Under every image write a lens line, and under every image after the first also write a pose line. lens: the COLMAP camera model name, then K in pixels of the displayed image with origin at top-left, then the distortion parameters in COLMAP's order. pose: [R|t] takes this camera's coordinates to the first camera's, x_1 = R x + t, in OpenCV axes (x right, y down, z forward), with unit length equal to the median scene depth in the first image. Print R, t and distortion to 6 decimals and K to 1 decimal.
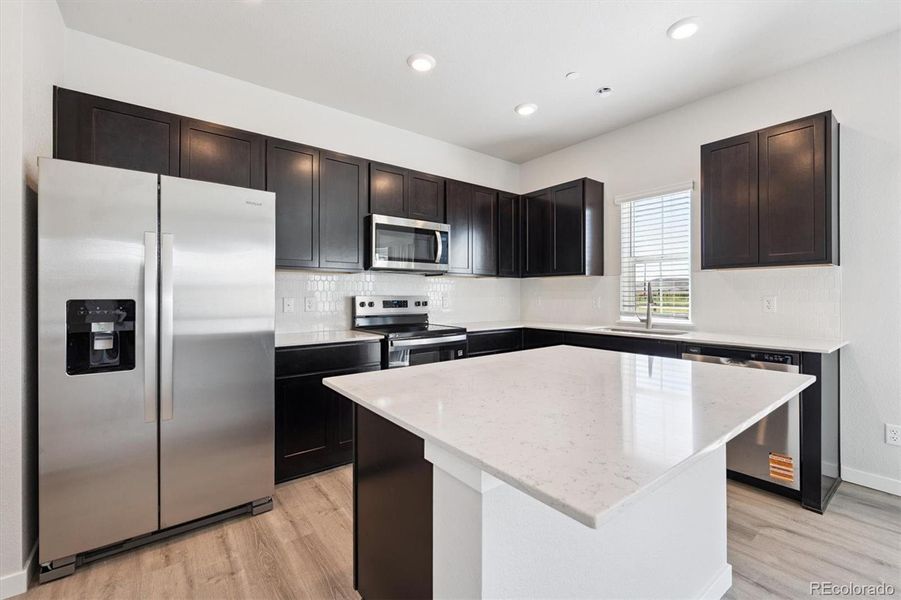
lens RADIAL K [[384.9, 0, 454.1], [0, 384.9, 292.4], [0, 0, 1]] dist [0.001898, 0.000455]
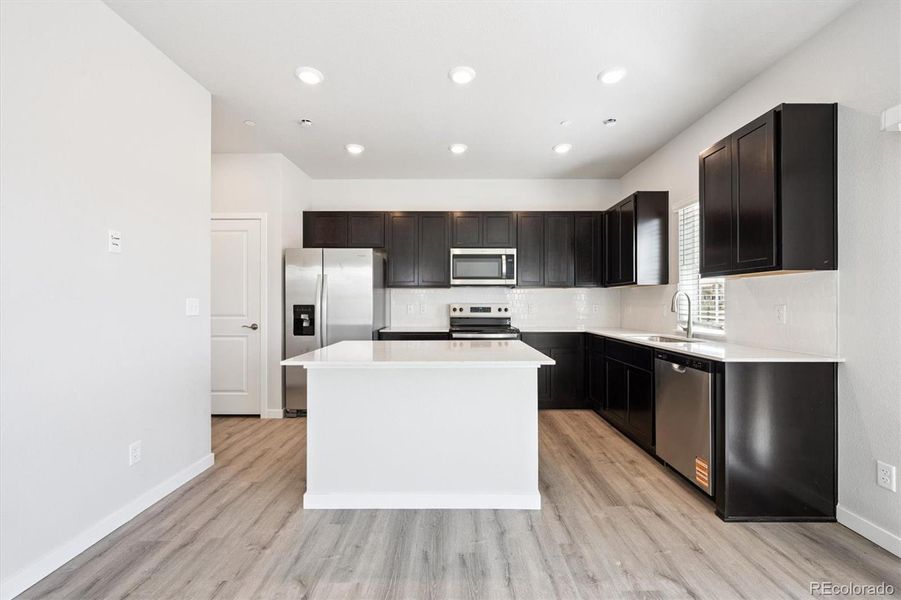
lens RADIAL K [[384.9, 0, 457.1], [0, 384.9, 300.3], [0, 0, 1]] dist [0.001898, 0.000455]
pose [[0.787689, -0.002837, -0.616067, 0.658435], [0.003061, 0.999995, -0.000691, -0.002853], [0.616066, -0.001341, 0.787694, -0.142609]]
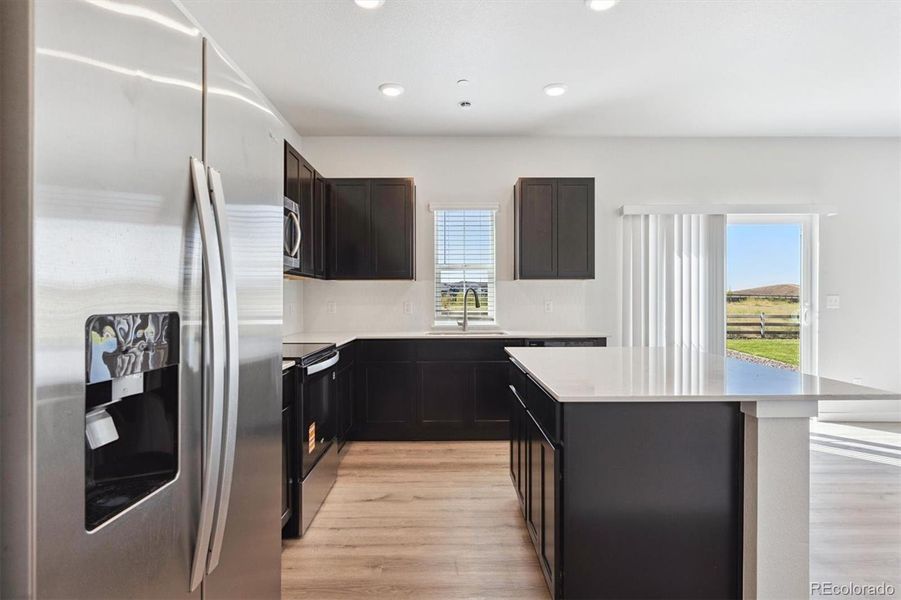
lens RADIAL K [[465.5, 0, 455.8], [0, 465.5, 303.8], [0, 0, 1]] dist [-0.000060, -0.000652]
pose [[0.603273, -0.007712, 0.797497, -0.572682], [-0.001826, 0.999937, 0.011051, 0.001849], [-0.797533, -0.008123, 0.603221, 0.231760]]
